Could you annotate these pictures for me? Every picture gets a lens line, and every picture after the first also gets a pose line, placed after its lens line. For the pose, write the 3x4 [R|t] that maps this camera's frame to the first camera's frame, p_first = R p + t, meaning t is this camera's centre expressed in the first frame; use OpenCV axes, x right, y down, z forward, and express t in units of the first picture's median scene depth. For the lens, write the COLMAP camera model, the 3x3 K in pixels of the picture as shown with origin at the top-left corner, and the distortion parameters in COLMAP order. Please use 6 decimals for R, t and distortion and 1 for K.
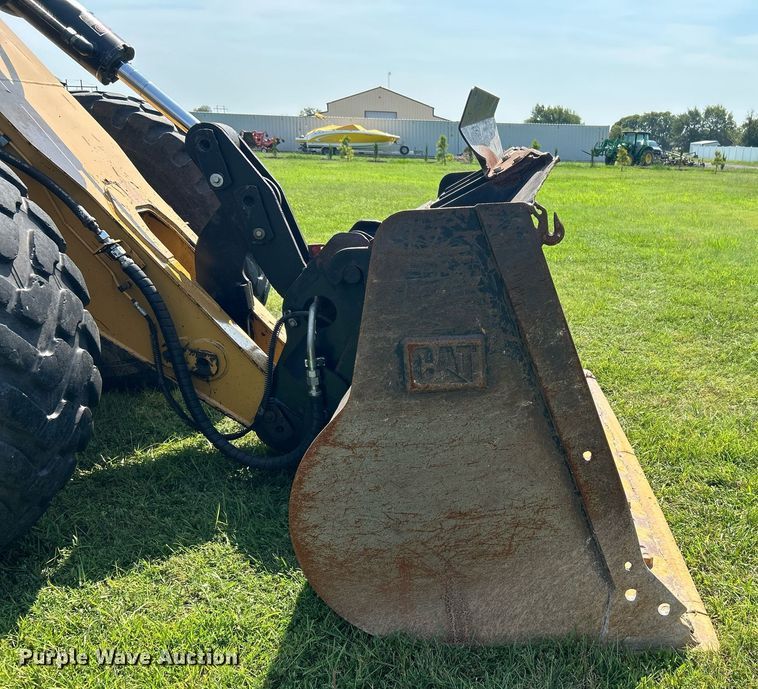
lens RADIAL K [[748.8, 0, 500.5], [0, 748.8, 384.0], [0, 0, 1]] dist [0.105471, -0.141625]
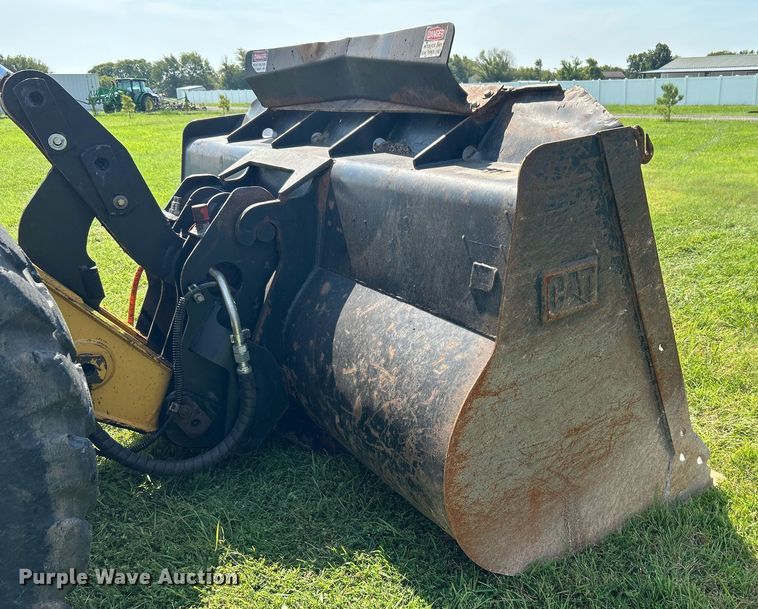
lens RADIAL K [[688.6, 0, 448.1], [0, 688.6, 314.4], [0, 0, 1]] dist [0.087269, -0.135277]
pose [[0.836782, -0.206434, 0.507131, -0.657577], [0.202198, 0.977240, 0.064166, -0.082506], [-0.508835, 0.048847, 0.859477, 0.251282]]
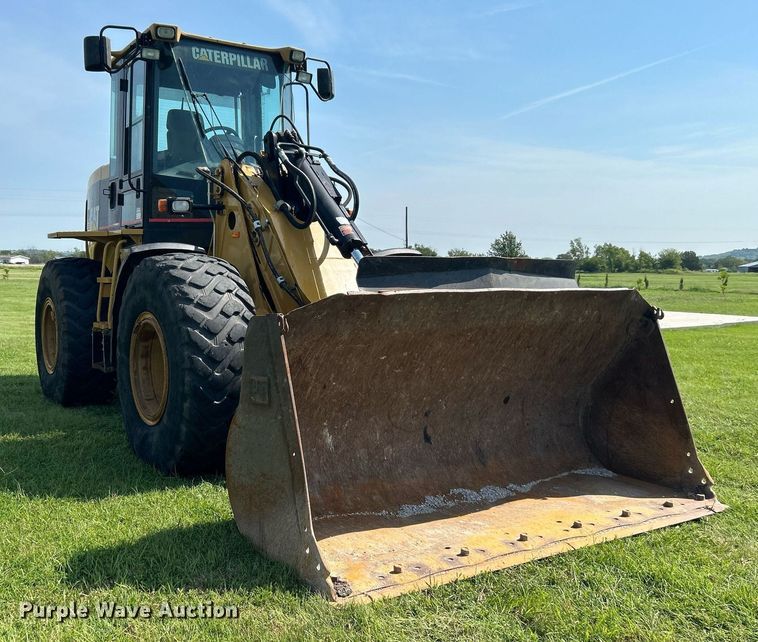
lens RADIAL K [[773.6, 0, 354.3], [0, 773.6, 319.7], [0, 0, 1]] dist [0.062865, -0.025619]
pose [[0.529891, 0.034659, -0.847358, 1.690889], [-0.253517, 0.959950, -0.119272, -0.023668], [0.809287, 0.278021, 0.517455, 0.072722]]
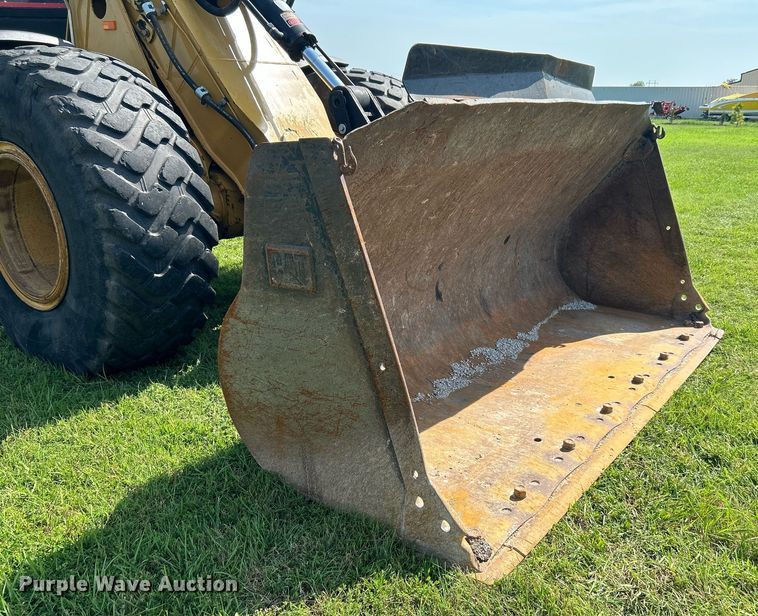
lens RADIAL K [[647.2, 0, 435.4], [0, 647.2, 333.8], [0, 0, 1]] dist [0.063092, -0.080428]
pose [[0.808275, 0.180705, -0.560390, 0.699512], [-0.169625, 0.982855, 0.072276, -0.035642], [0.563843, 0.036637, 0.825069, 0.229344]]
